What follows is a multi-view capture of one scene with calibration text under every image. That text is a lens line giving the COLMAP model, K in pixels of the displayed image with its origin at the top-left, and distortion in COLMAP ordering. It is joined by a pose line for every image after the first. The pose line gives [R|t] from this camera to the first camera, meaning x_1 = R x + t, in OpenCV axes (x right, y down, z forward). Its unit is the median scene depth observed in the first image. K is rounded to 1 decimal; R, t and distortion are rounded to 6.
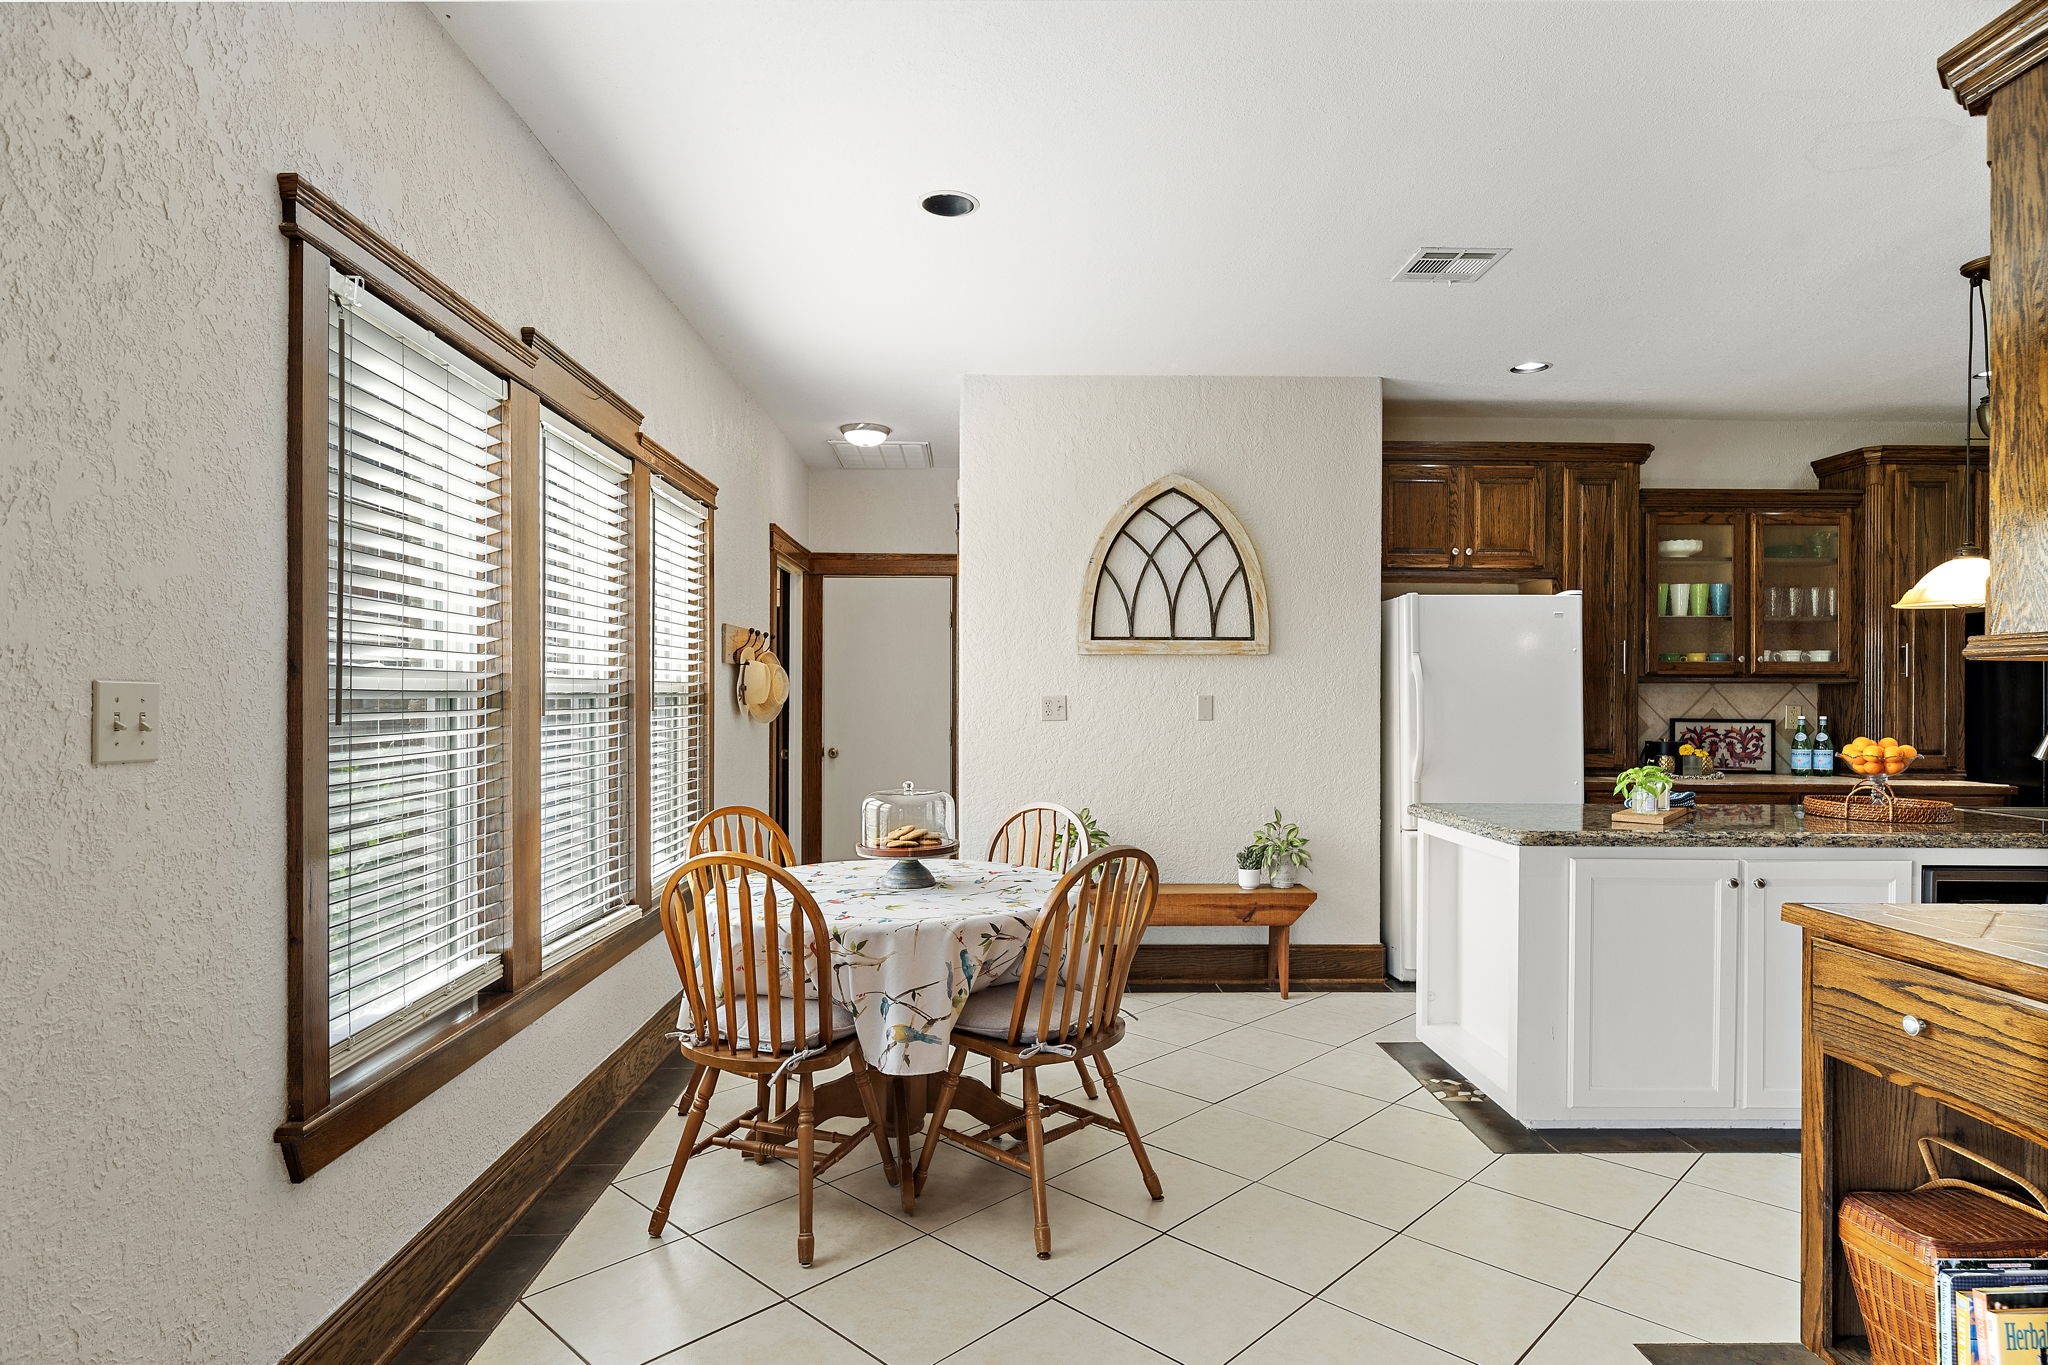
lens RADIAL K [[1212.1, 0, 1024.0], [0, 1212.1, 682.5], [0, 0, 1]] dist [-0.001771, 0.002504]
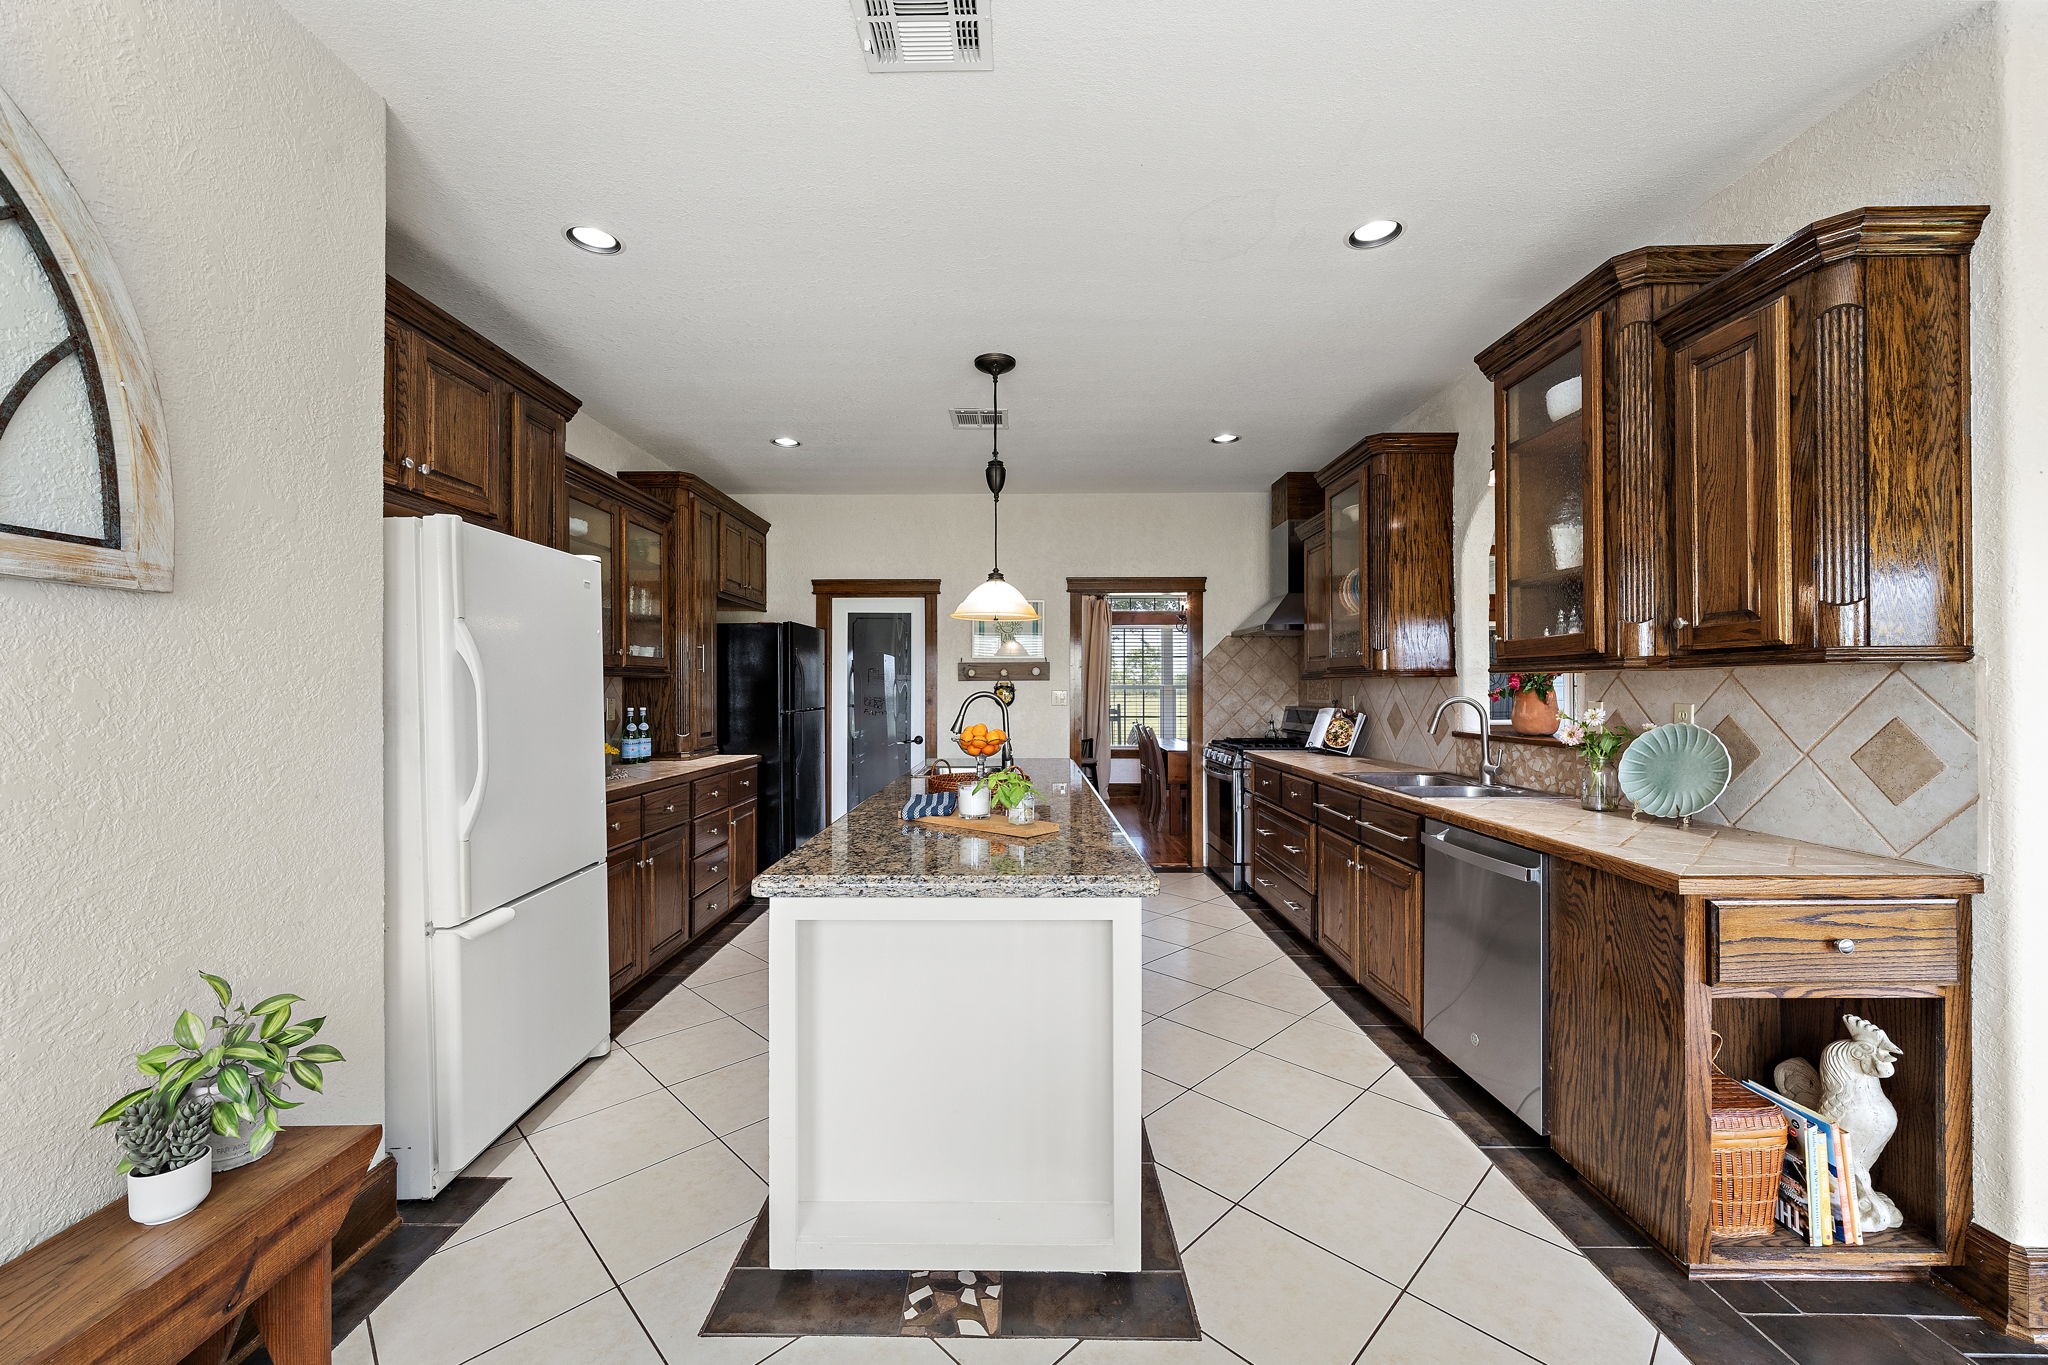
lens RADIAL K [[791.7, 0, 1024.0], [0, 791.7, 682.5], [0, 0, 1]] dist [0.000531, 0.000073]
pose [[0.025985, 0.001806, 0.999661, -0.051814], [-0.008047, 0.999966, -0.001598, 0.004720], [-0.999630, -0.008002, 0.025999, 0.743034]]
